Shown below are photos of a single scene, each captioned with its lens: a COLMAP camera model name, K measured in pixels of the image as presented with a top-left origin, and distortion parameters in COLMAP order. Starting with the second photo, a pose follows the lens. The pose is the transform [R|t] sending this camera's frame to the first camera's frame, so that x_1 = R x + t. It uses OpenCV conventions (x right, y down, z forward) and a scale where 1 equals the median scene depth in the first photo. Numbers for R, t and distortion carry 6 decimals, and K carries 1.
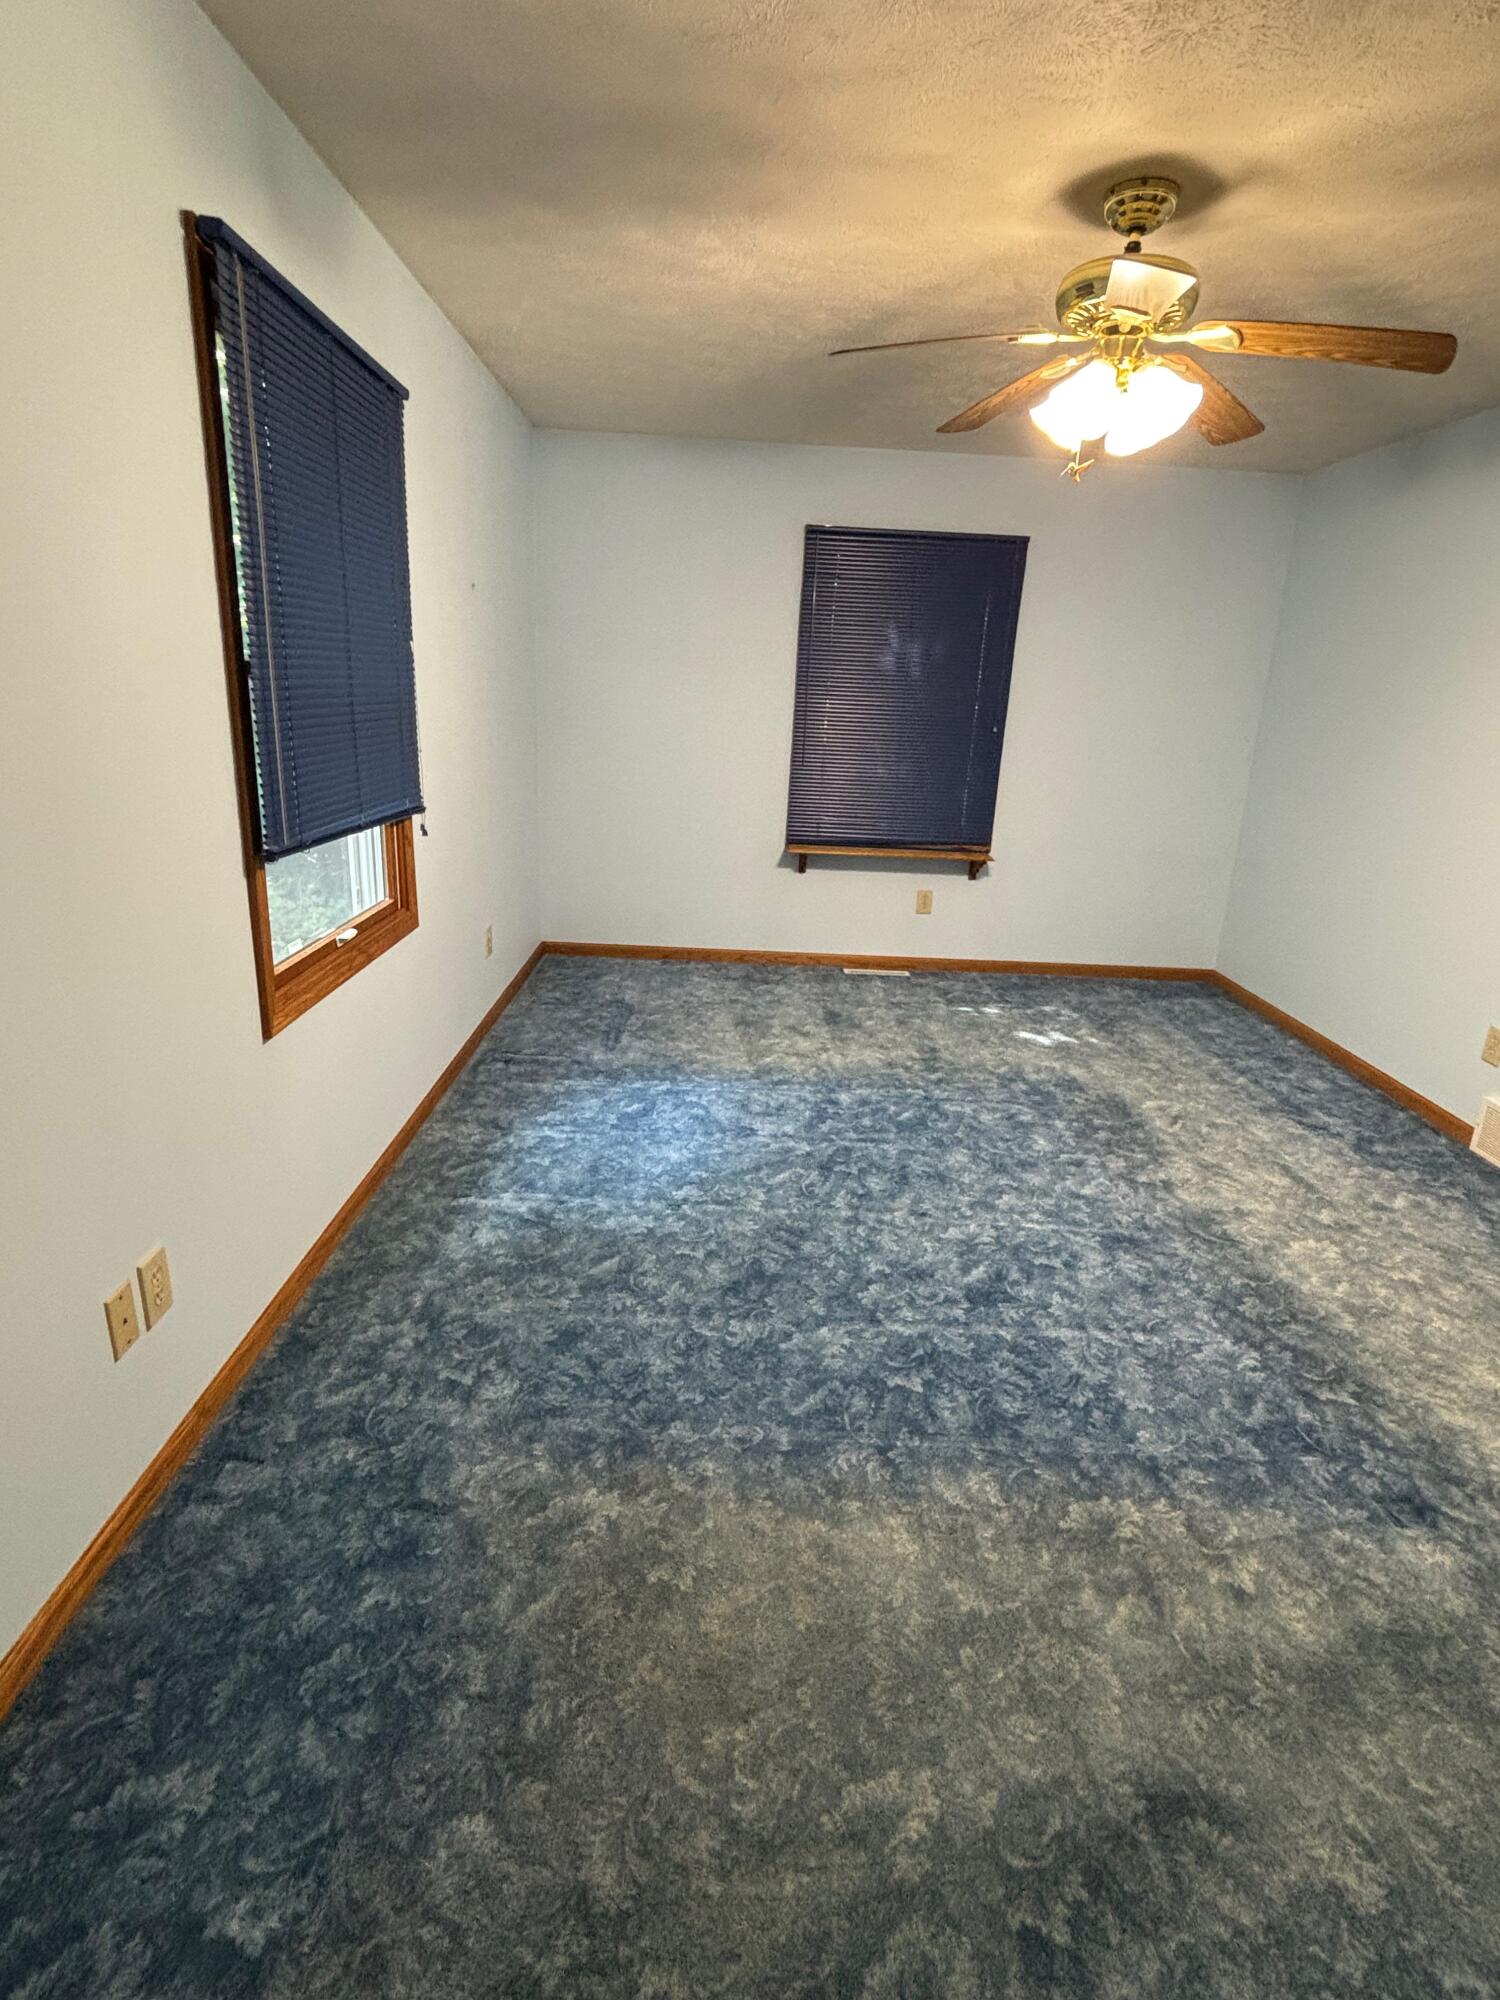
lens RADIAL K [[1012.3, 0, 750.0], [0, 1012.3, 1000.0], [0, 0, 1]] dist [-0.000923, -0.001314]
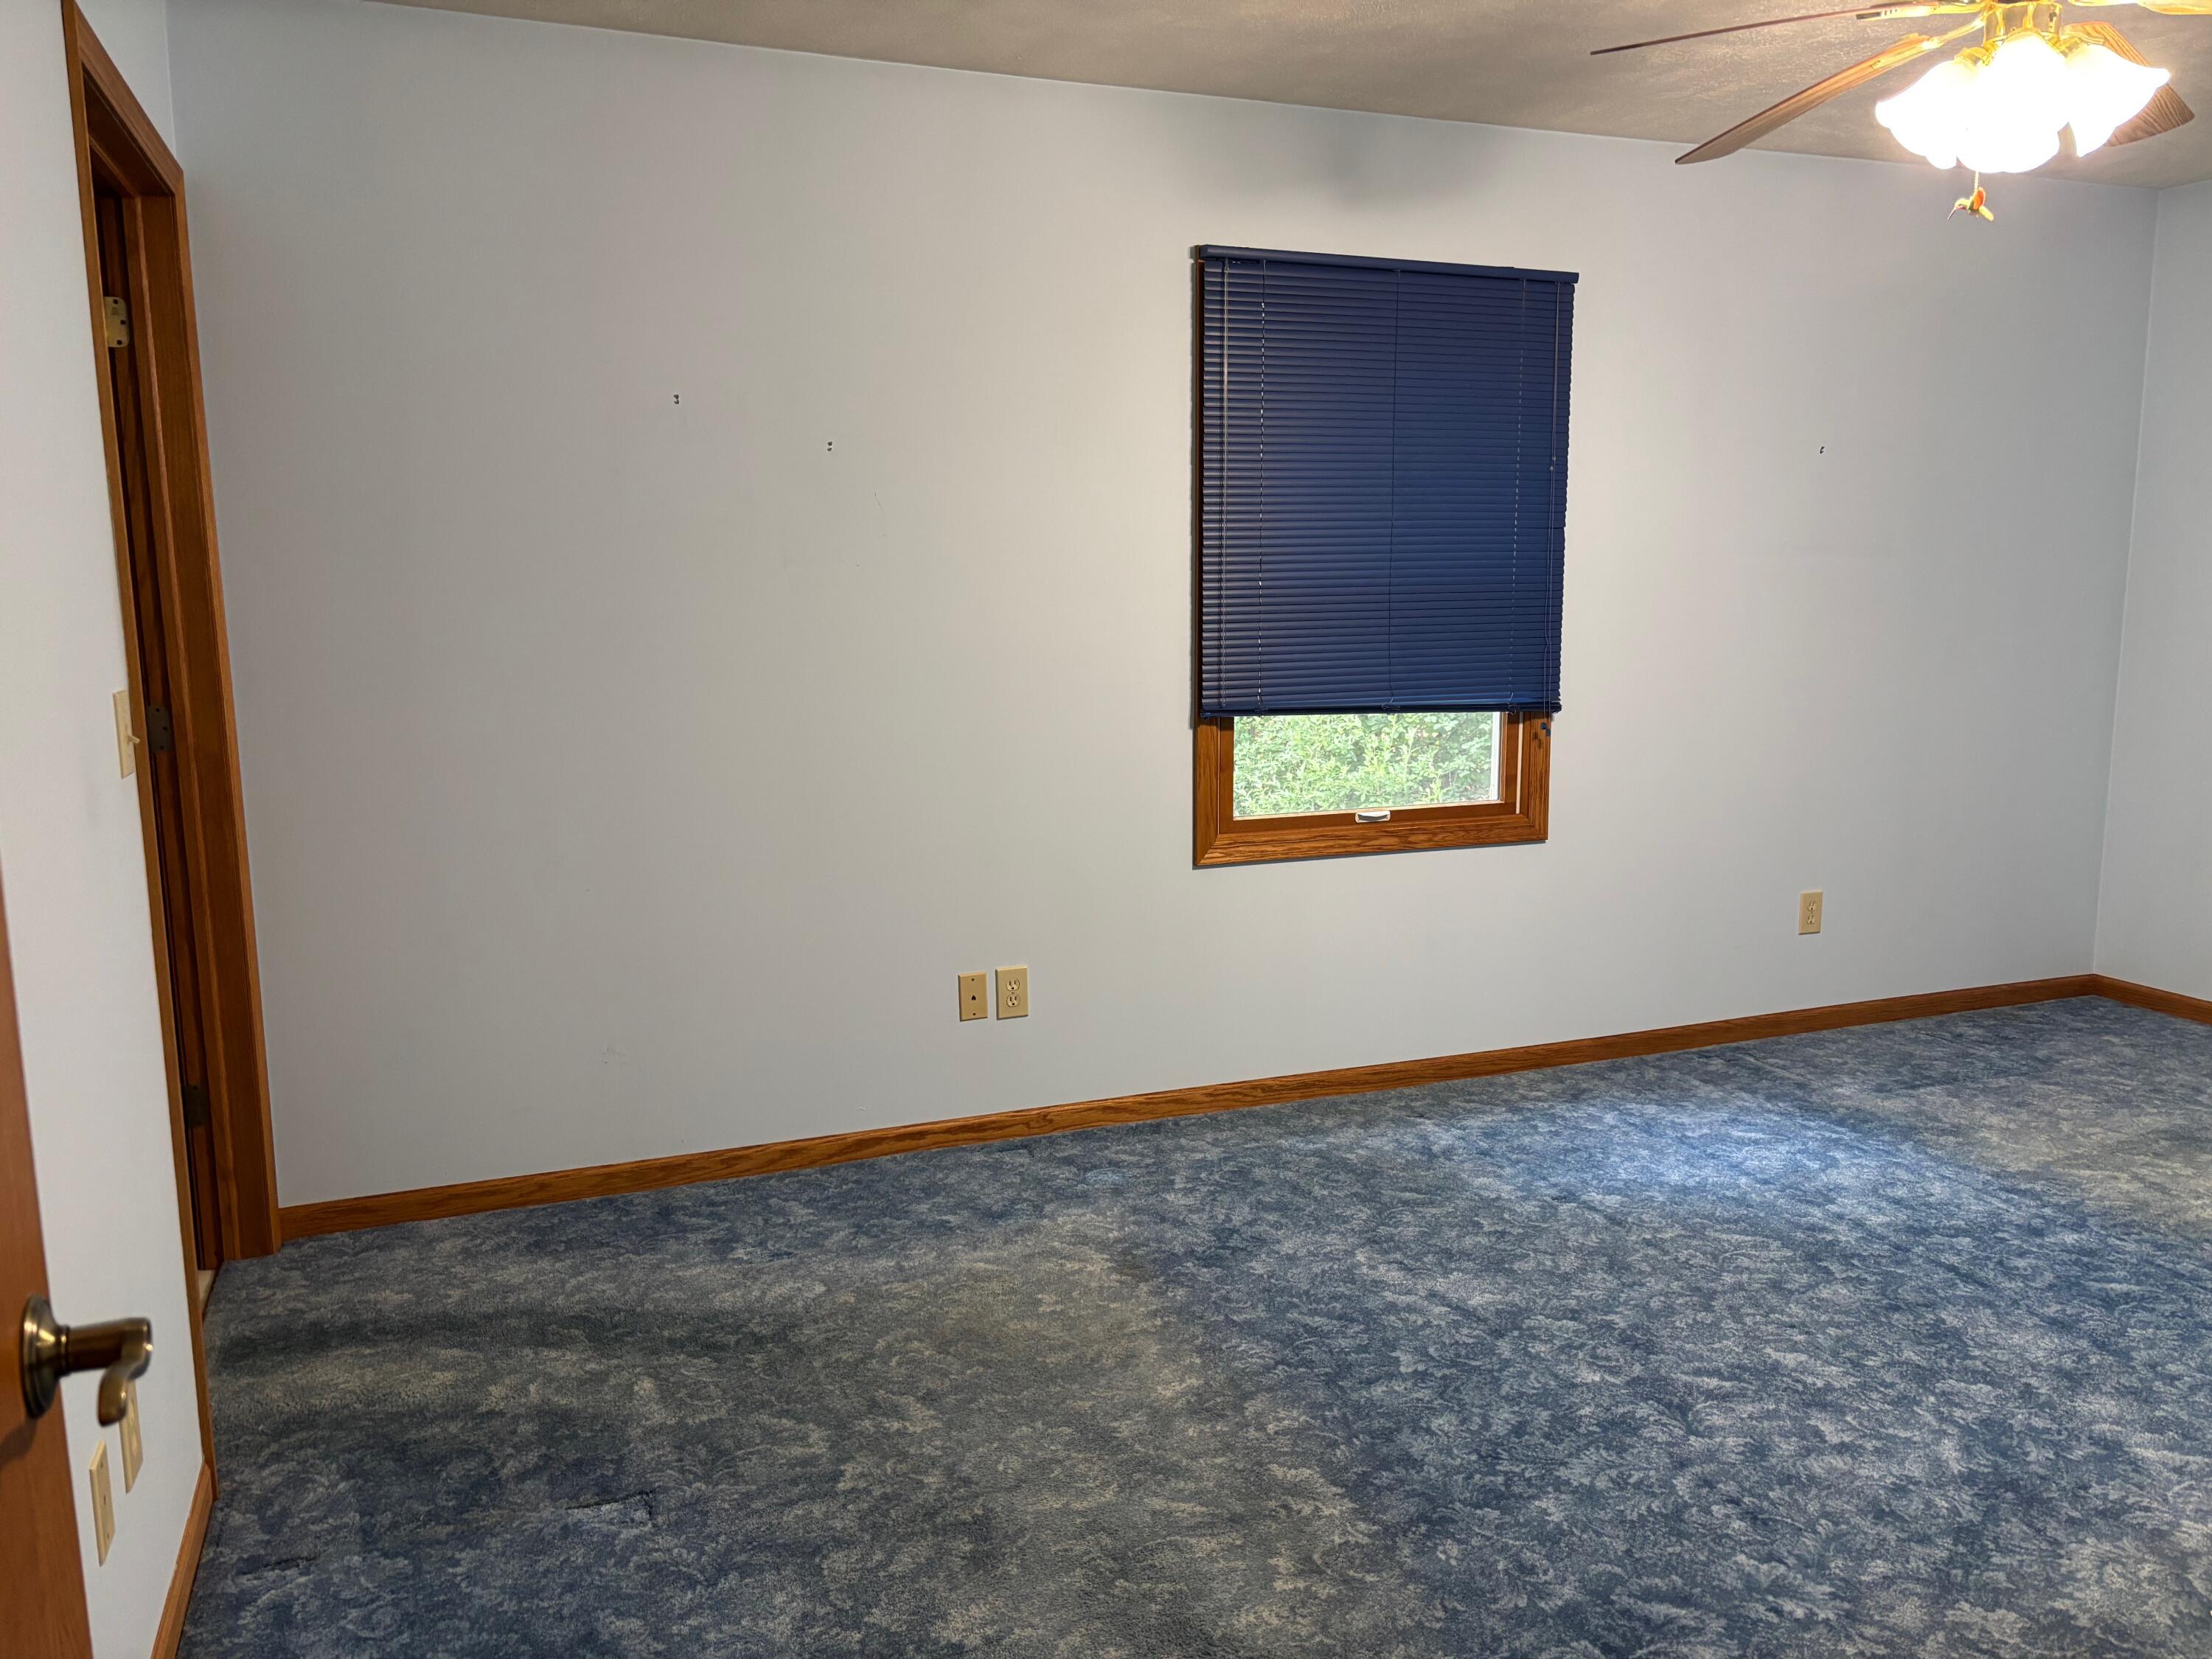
lens RADIAL K [[1707.6, 0, 1106.0], [0, 1707.6, 829.5], [0, 0, 1]] dist [0.011865, -0.018541]
pose [[0.350211, 0.095197, -0.931821, 0.944342], [-0.255910, 0.966697, 0.002580, 0.013069], [0.901034, 0.237558, 0.362910, 0.121092]]
